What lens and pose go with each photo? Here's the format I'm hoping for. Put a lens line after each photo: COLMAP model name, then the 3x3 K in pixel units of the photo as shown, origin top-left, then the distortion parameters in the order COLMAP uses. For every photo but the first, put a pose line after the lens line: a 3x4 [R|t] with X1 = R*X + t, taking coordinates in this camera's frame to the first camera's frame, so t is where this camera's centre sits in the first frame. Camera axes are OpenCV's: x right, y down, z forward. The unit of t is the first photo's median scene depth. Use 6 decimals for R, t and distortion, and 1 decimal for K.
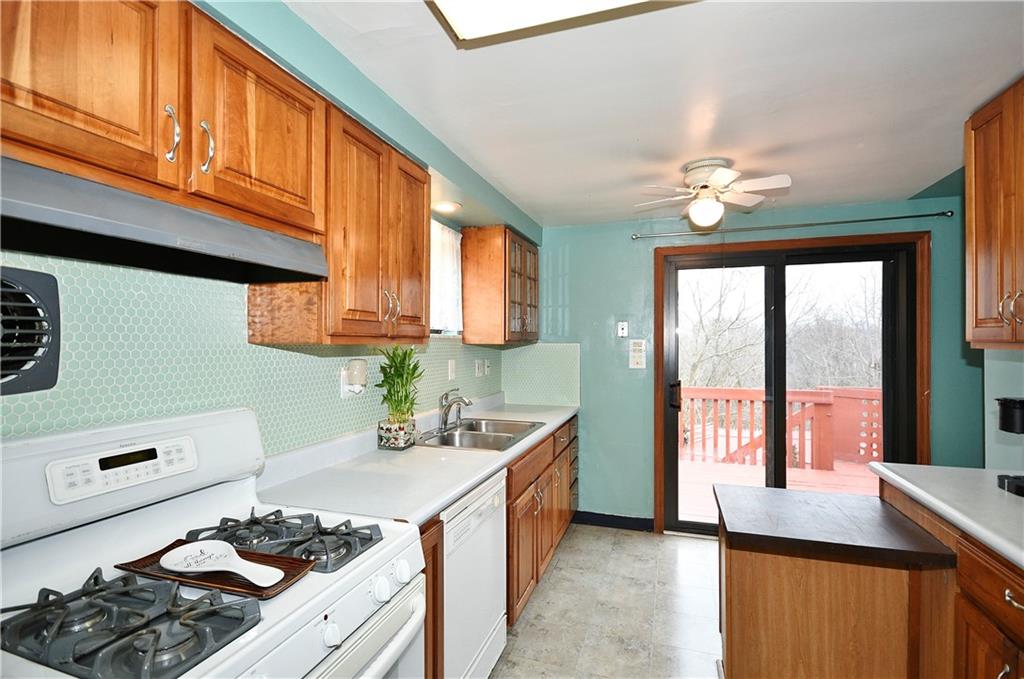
lens RADIAL K [[505.1, 0, 511.7], [0, 505.1, 341.1], [0, 0, 1]] dist [0.003145, 0.003246]
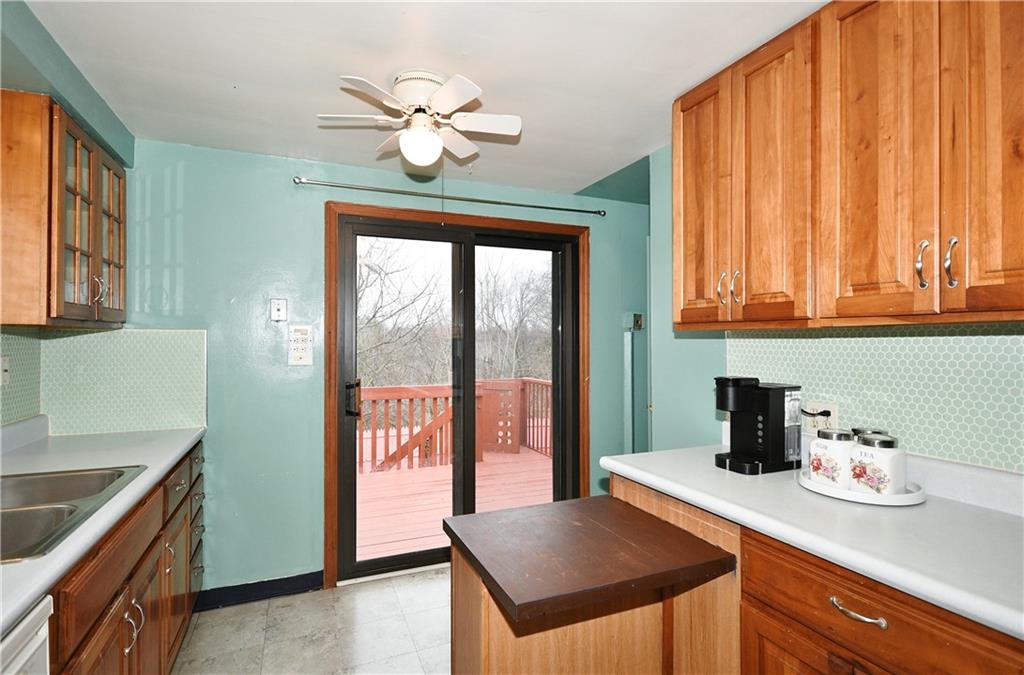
lens RADIAL K [[508.9, 0, 510.1], [0, 508.9, 338.5], [0, 0, 1]] dist [0.010736, 0.000843]
pose [[0.752125, 0.004395, 0.659006, -0.004247], [0.000207, 0.999976, -0.006906, 0.022004], [-0.659020, 0.005330, 0.752106, 0.269777]]
